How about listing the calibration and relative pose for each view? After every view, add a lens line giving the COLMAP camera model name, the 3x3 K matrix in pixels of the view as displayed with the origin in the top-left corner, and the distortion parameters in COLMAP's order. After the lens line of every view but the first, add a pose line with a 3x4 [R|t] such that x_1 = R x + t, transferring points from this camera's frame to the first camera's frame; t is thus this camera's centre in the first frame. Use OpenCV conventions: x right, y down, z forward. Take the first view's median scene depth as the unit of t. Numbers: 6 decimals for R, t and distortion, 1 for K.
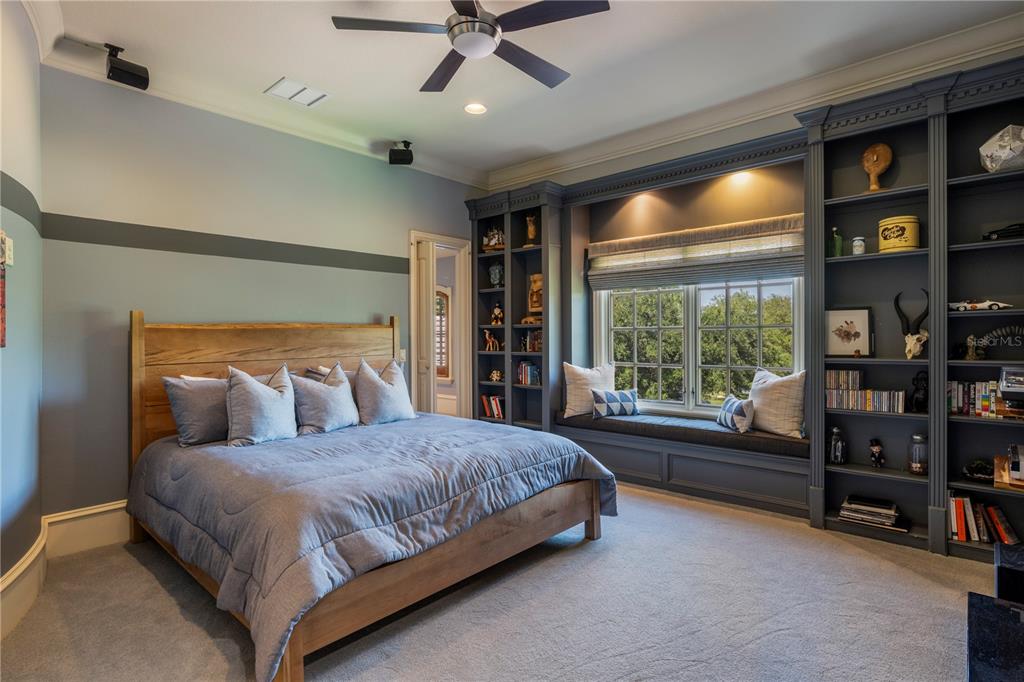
lens RADIAL K [[519.6, 0, 512.0], [0, 519.6, 341.0], [0, 0, 1]] dist [-0.001268, -0.000433]
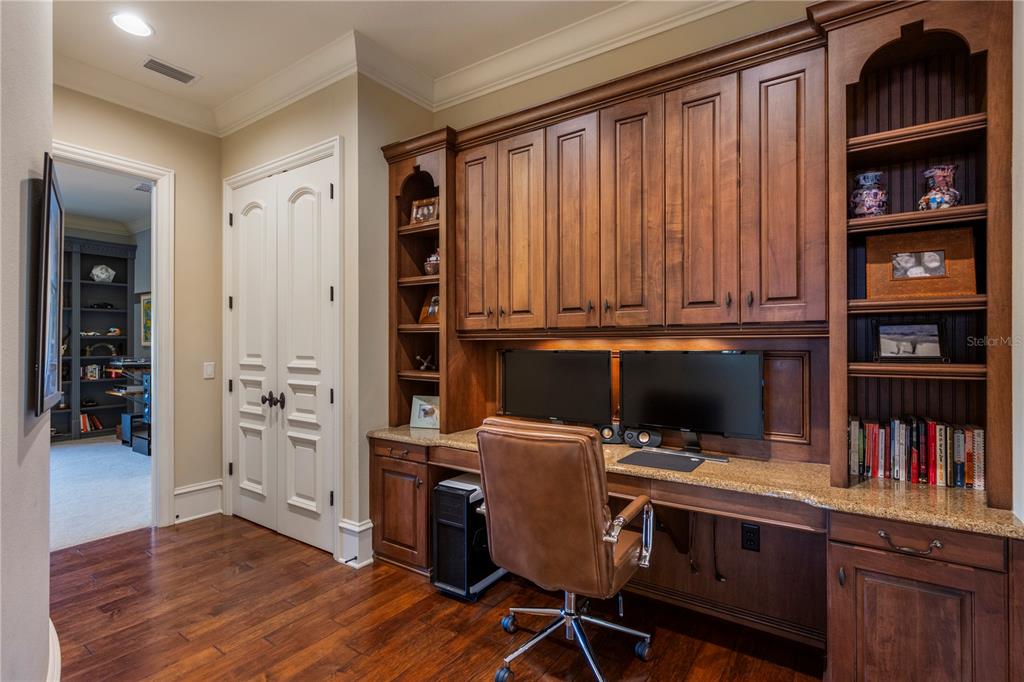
lens RADIAL K [[493.7, 0, 512.0], [0, 493.7, 341.0], [0, 0, 1]] dist [0.000272, 0.000060]
pose [[-0.135573, 0.008850, 0.990728, -1.659046], [0.011202, 0.999910, -0.007399, 0.004334], [-0.990704, 0.010095, -0.135660, -0.645148]]
